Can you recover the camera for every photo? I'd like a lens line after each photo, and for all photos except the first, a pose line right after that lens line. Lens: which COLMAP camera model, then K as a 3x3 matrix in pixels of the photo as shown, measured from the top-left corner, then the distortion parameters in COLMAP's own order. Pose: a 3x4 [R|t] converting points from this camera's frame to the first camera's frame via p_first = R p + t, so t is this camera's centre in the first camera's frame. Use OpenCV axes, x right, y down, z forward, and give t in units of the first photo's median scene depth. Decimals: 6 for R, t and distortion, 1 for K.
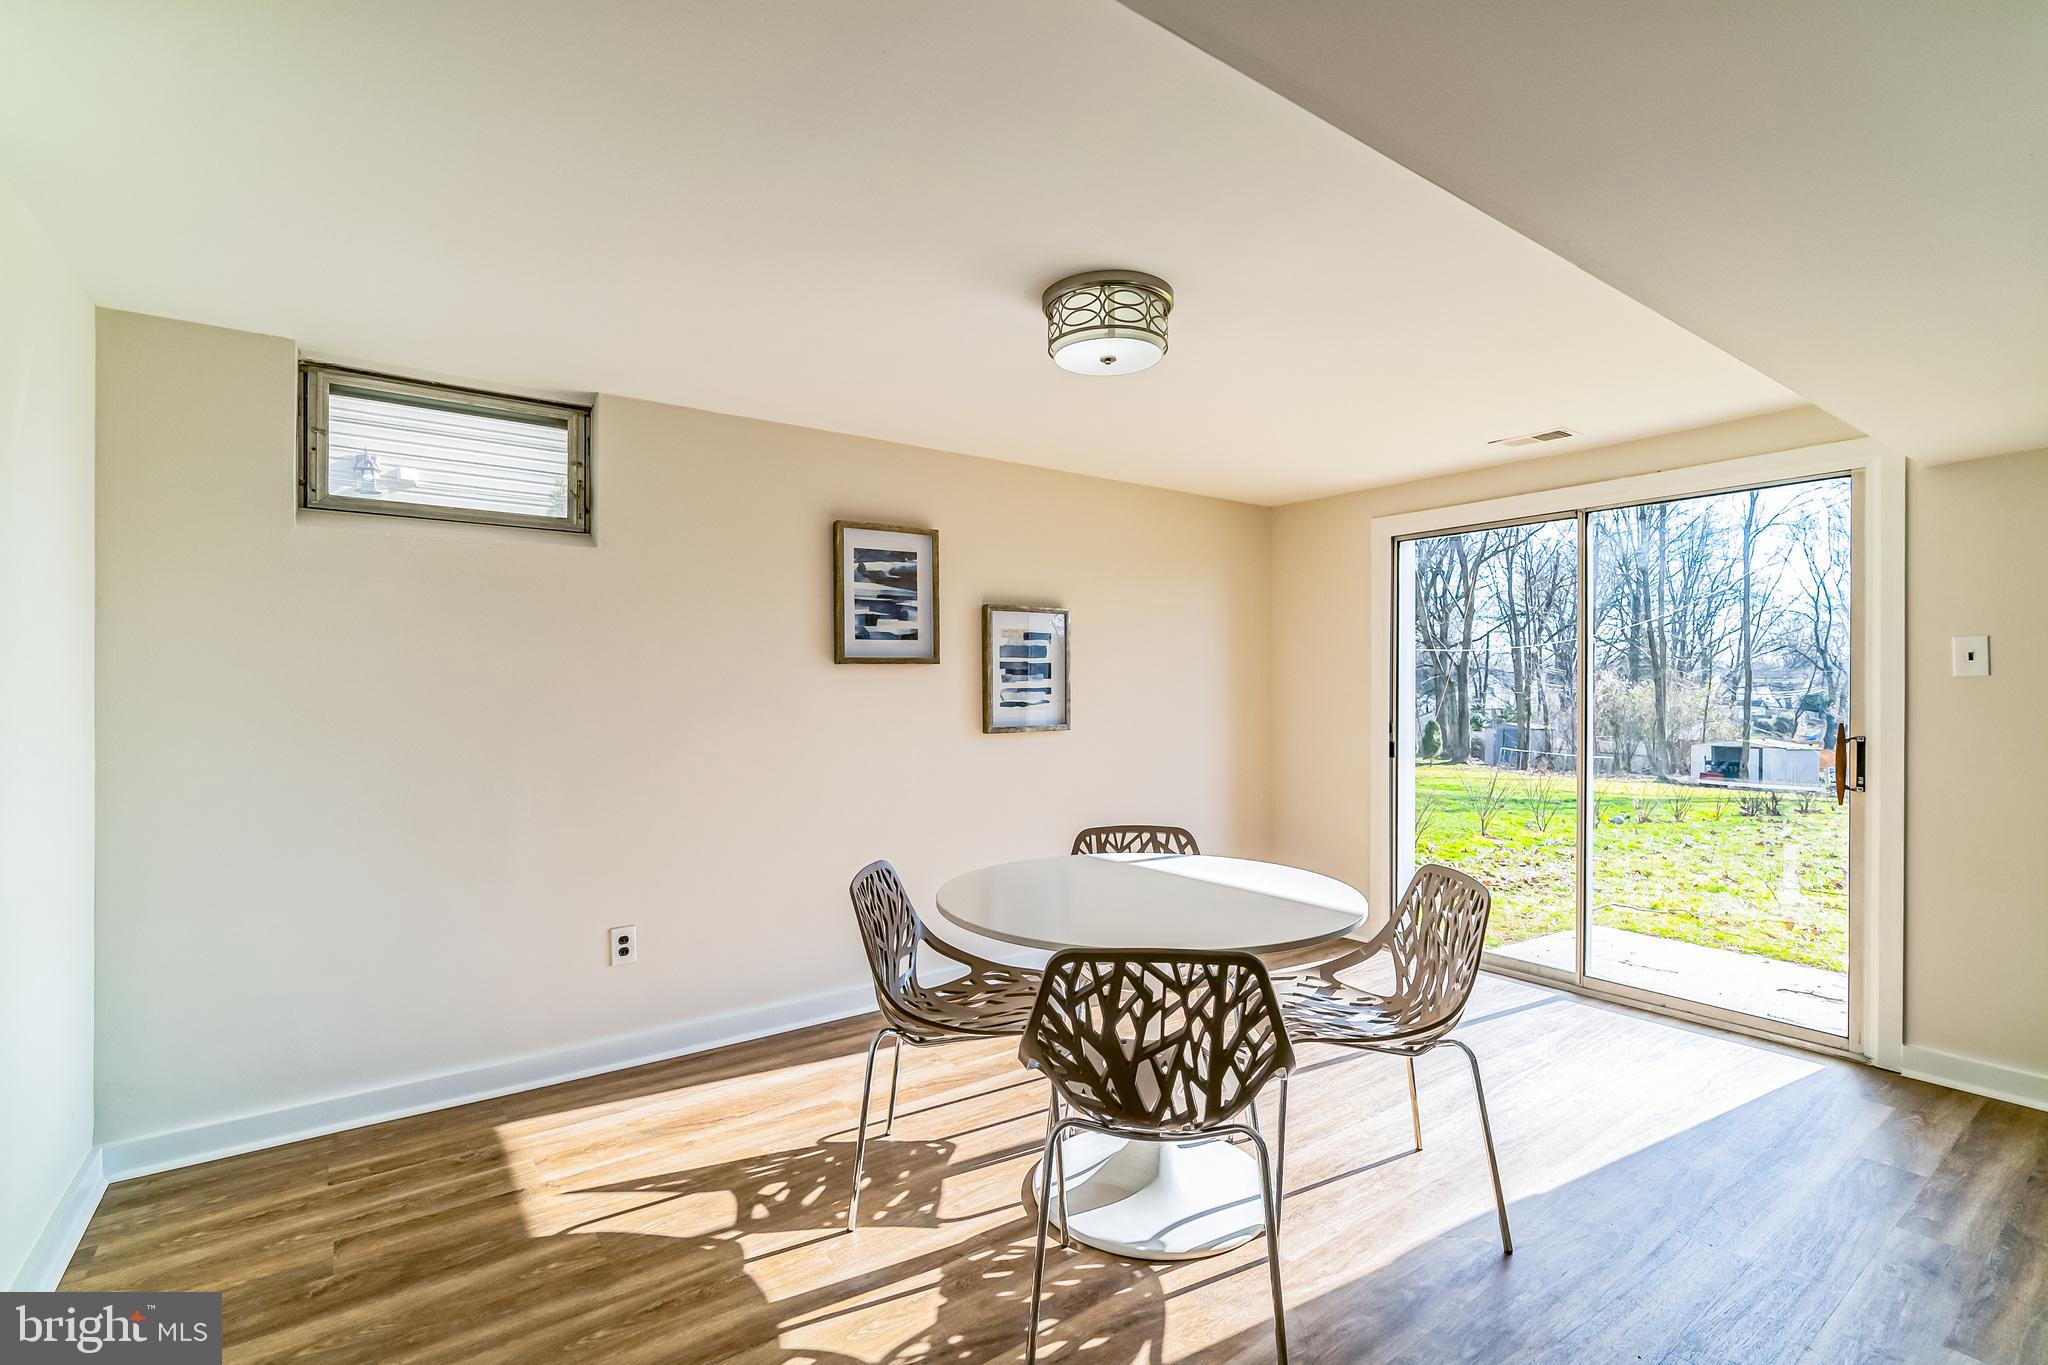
lens RADIAL K [[928.1, 0, 1024.6], [0, 928.1, 676.0], [0, 0, 1]] dist [-0.012956, 0.000320]
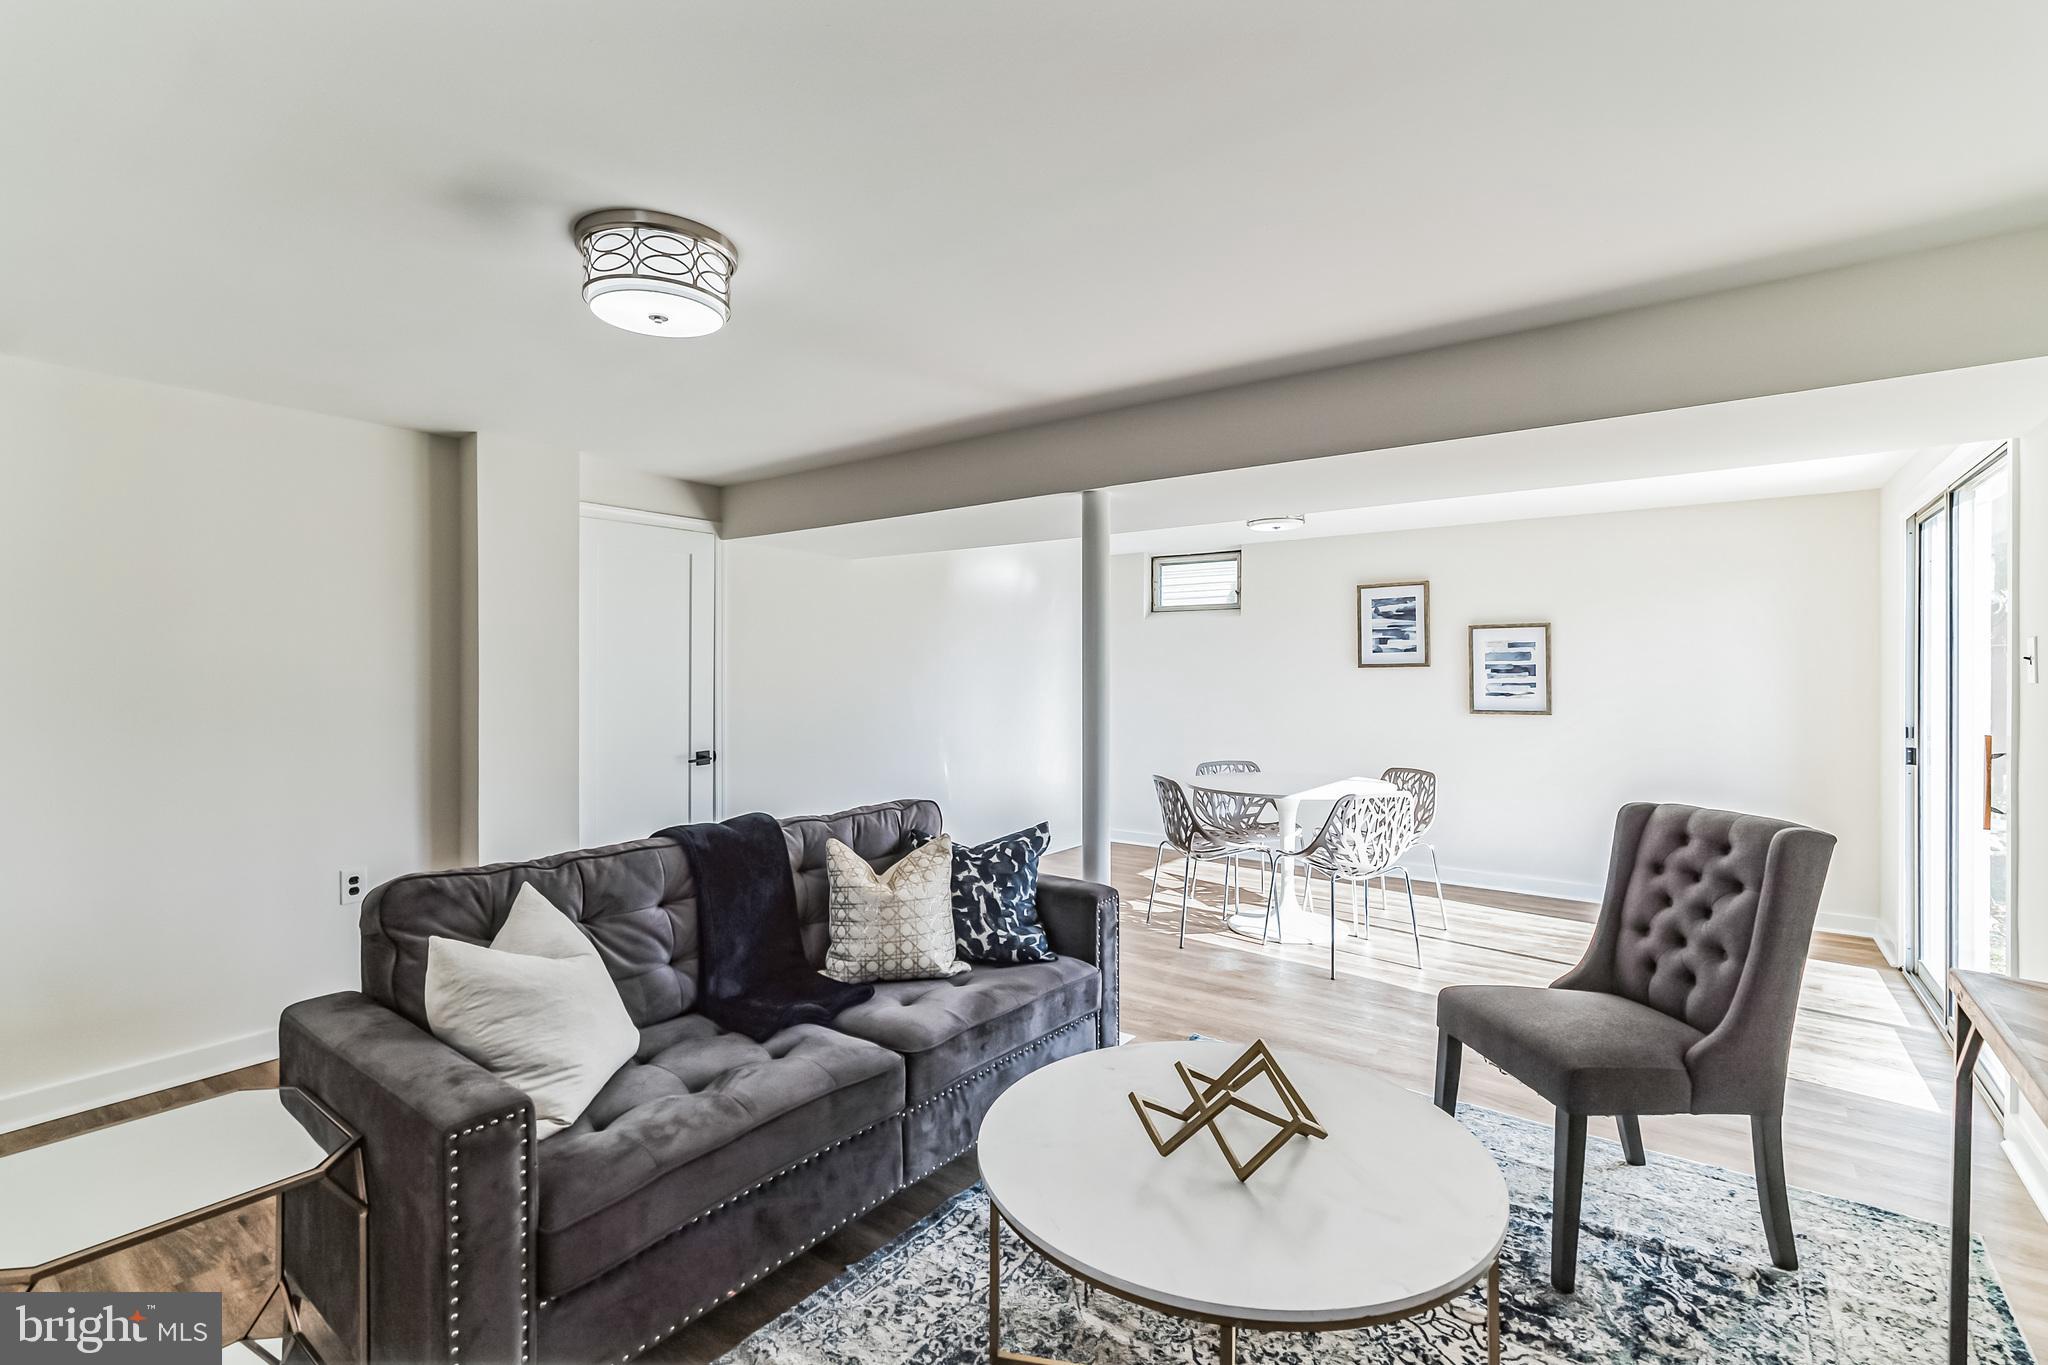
lens RADIAL K [[933.8, 0, 1024.0], [0, 933.8, 682.5], [0, 0, 1]] dist [-0.003190, 0.000096]
pose [[0.288148, 0.011757, -0.957514, 1.209835], [0.012245, 0.999798, 0.015961, -0.020087], [0.957508, -0.016324, 0.287946, -0.096024]]
